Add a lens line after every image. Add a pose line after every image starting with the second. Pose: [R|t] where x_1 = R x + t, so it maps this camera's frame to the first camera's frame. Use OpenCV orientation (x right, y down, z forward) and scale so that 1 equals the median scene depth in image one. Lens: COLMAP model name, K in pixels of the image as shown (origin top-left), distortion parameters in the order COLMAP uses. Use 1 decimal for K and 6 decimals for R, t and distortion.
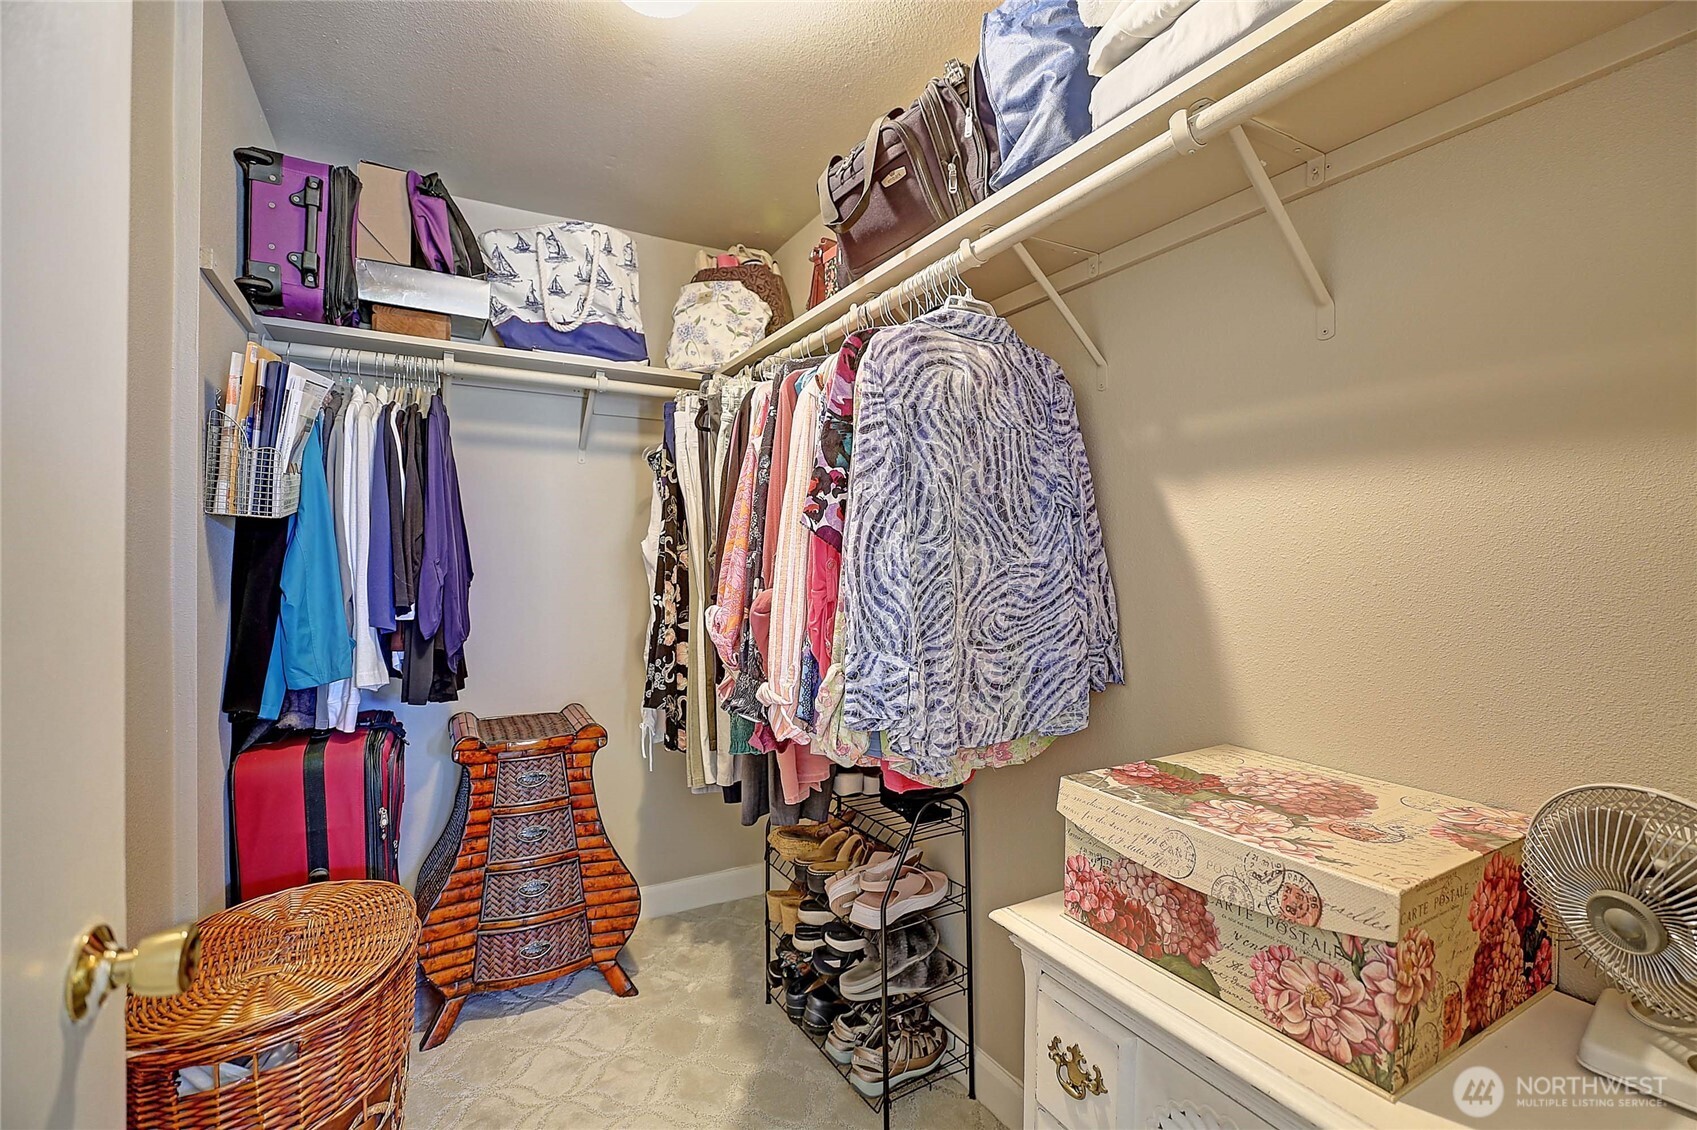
lens RADIAL K [[785.0, 0, 852.2], [0, 785.0, 570.3], [0, 0, 1]] dist [-0.037119, 0.013653]
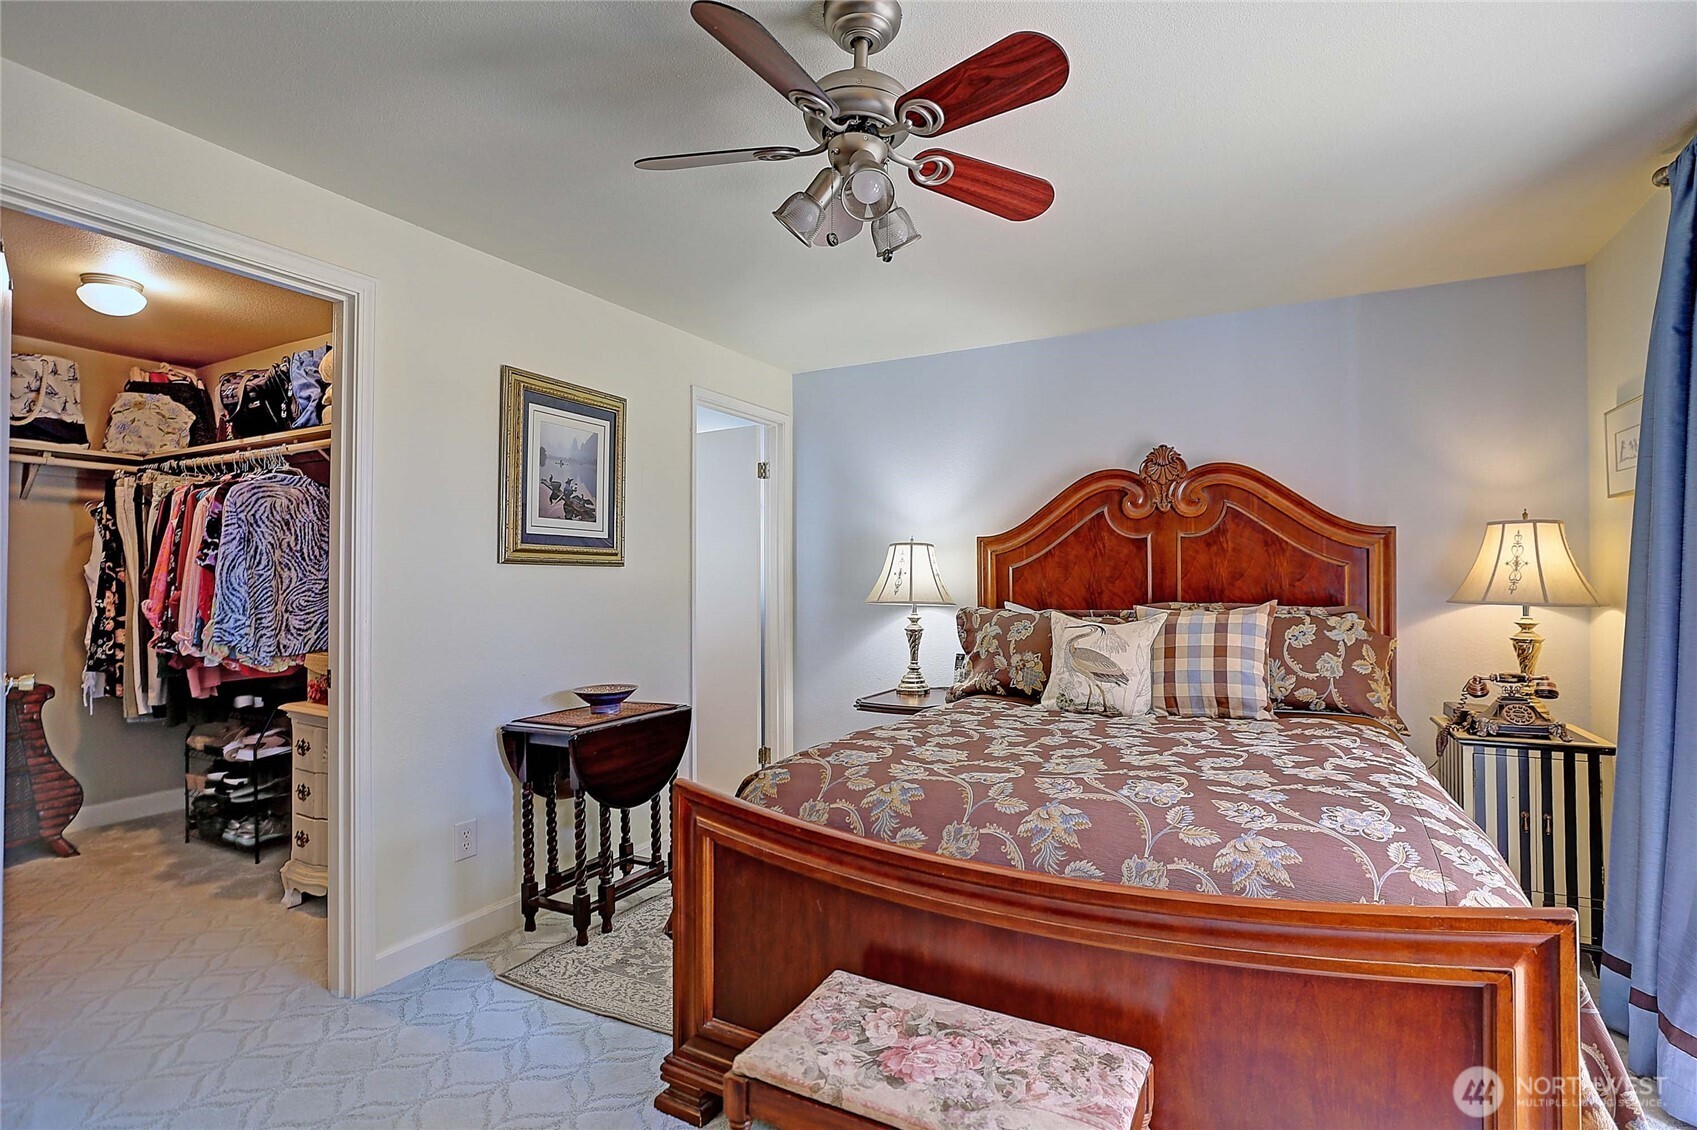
lens RADIAL K [[785.0, 0, 852.2], [0, 785.0, 570.3], [0, 0, 1]] dist [-0.037119, 0.013653]
pose [[0.840601, 0.000990, 0.541654, 0.233591], [0.008845, 0.999840, -0.015554, 0.012531], [-0.541583, 0.017865, 0.840458, -1.380367]]
